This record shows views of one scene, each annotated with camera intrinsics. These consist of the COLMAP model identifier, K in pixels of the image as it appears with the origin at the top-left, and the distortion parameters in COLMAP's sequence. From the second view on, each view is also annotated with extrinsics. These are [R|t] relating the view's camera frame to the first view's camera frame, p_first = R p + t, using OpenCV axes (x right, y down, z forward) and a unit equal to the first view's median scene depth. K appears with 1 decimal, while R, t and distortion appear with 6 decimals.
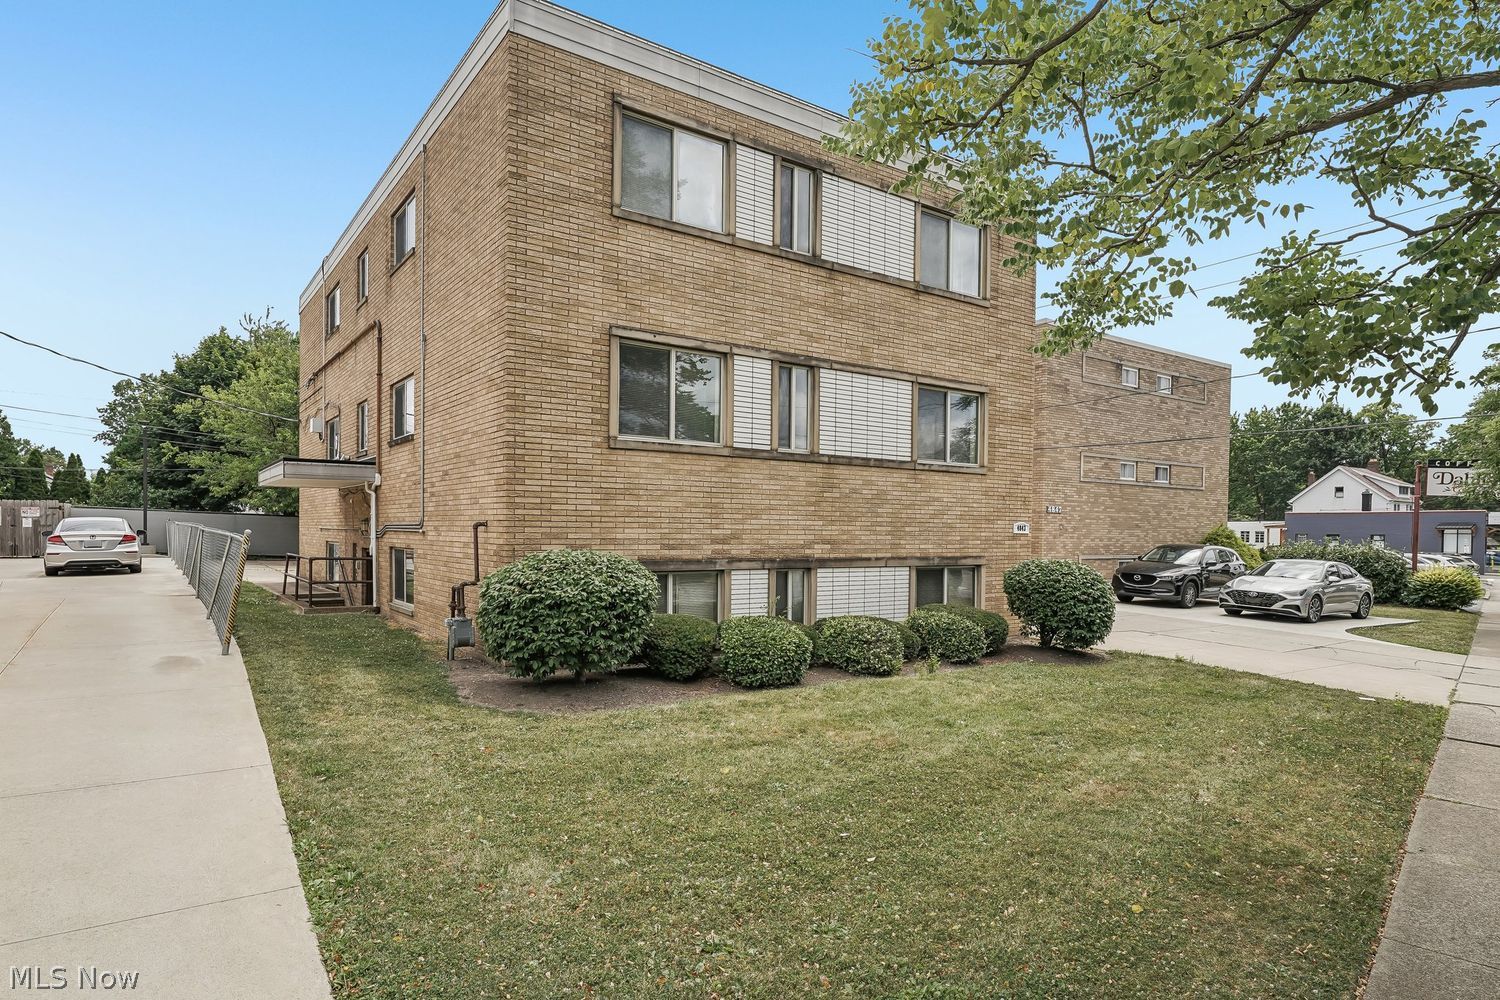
lens RADIAL K [[819.4, 0, 765.1], [0, 819.4, 547.0], [0, 0, 1]] dist [0.002130, 0.000164]
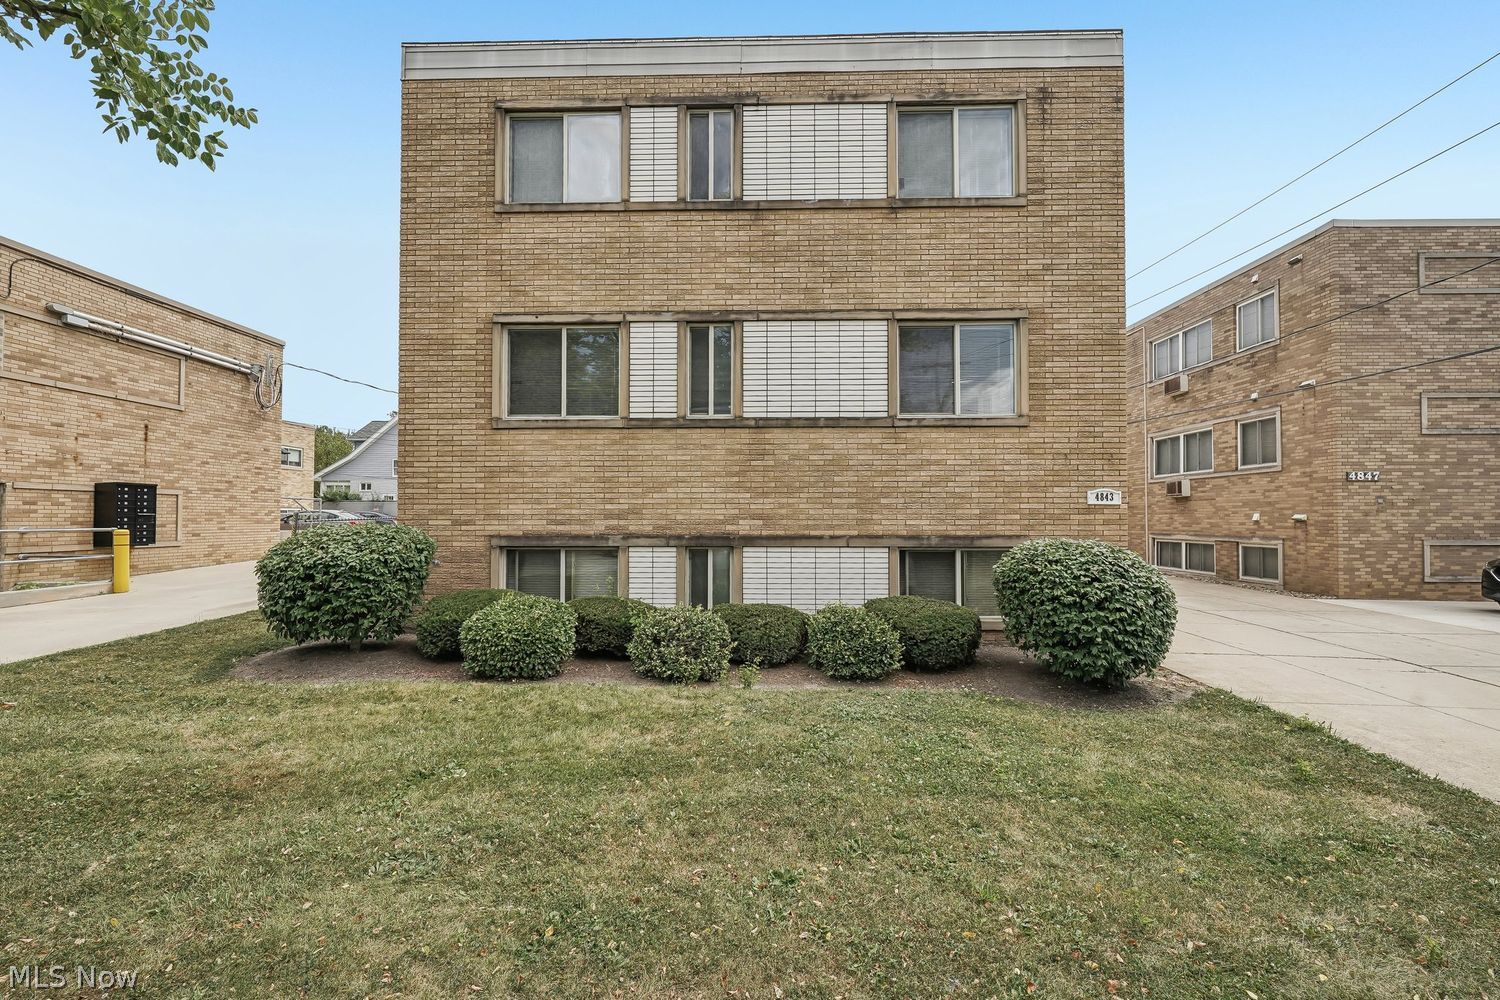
lens RADIAL K [[630.6, 0, 755.8], [0, 630.6, 510.2], [0, 0, 1]] dist [-0.001456, -0.001630]
pose [[0.808957, -0.019353, -0.587549, 0.480499], [-0.002228, 0.999350, -0.035985, 0.011159], [0.587863, 0.030419, 0.808388, 0.463984]]
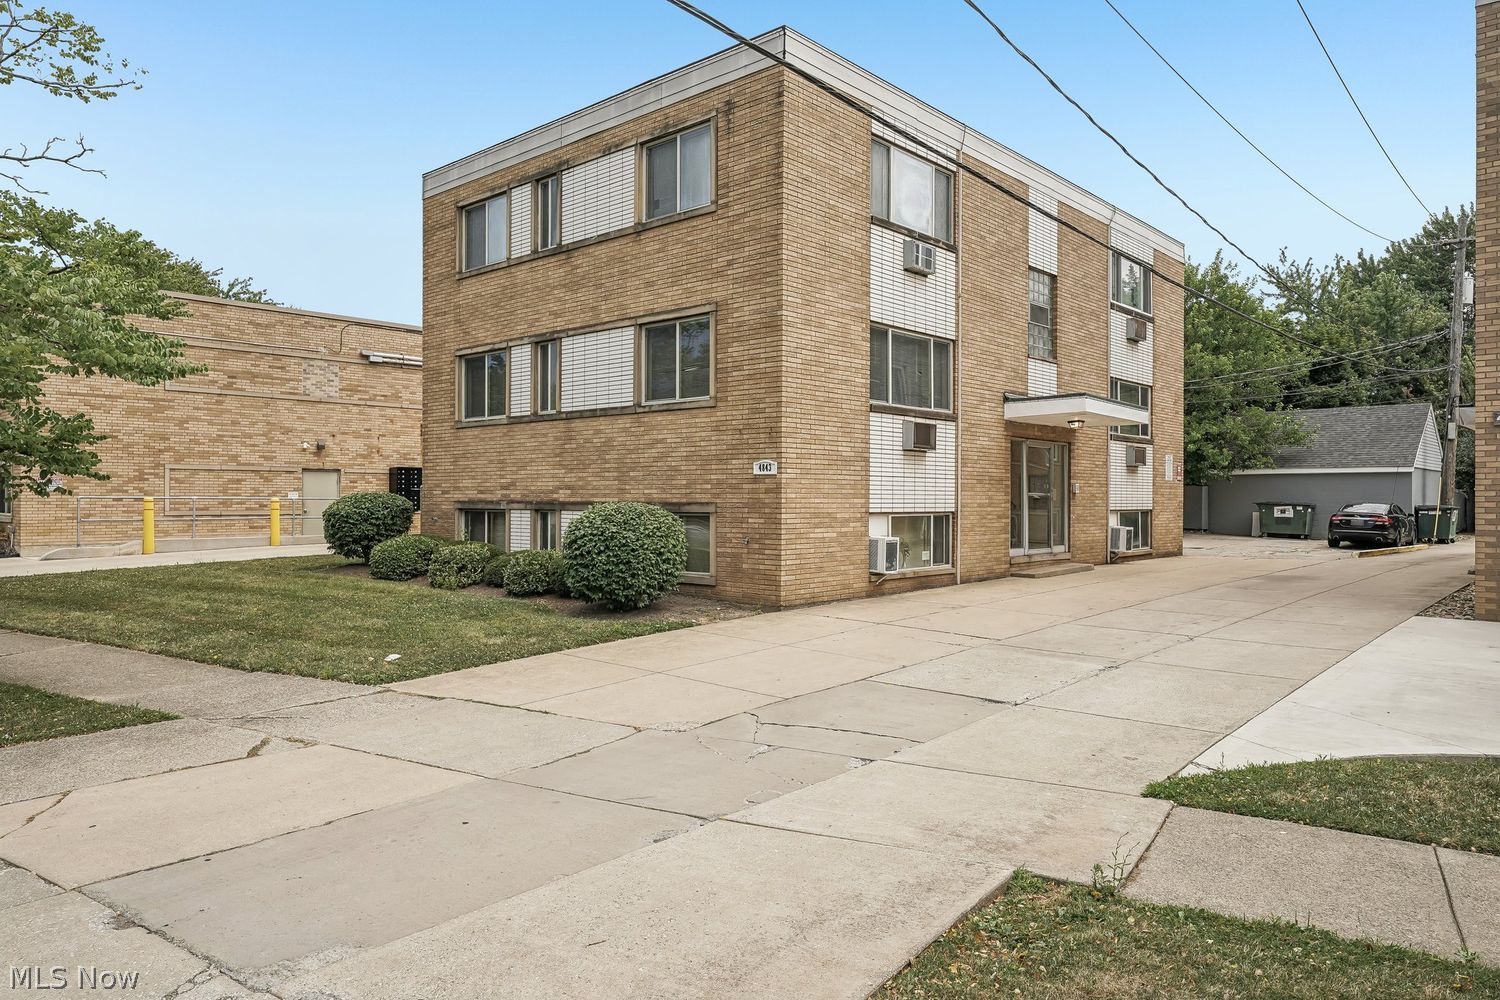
lens RADIAL K [[1021.9, 0, 740.6], [0, 1021.9, 500.5], [0, 0, 1]] dist [-0.000469, 0.003874]
pose [[0.215860, -0.009376, -0.976379, 1.550279], [-0.019470, 0.999714, -0.013905, 0.027460], [0.976230, 0.022012, 0.215615, 0.947994]]
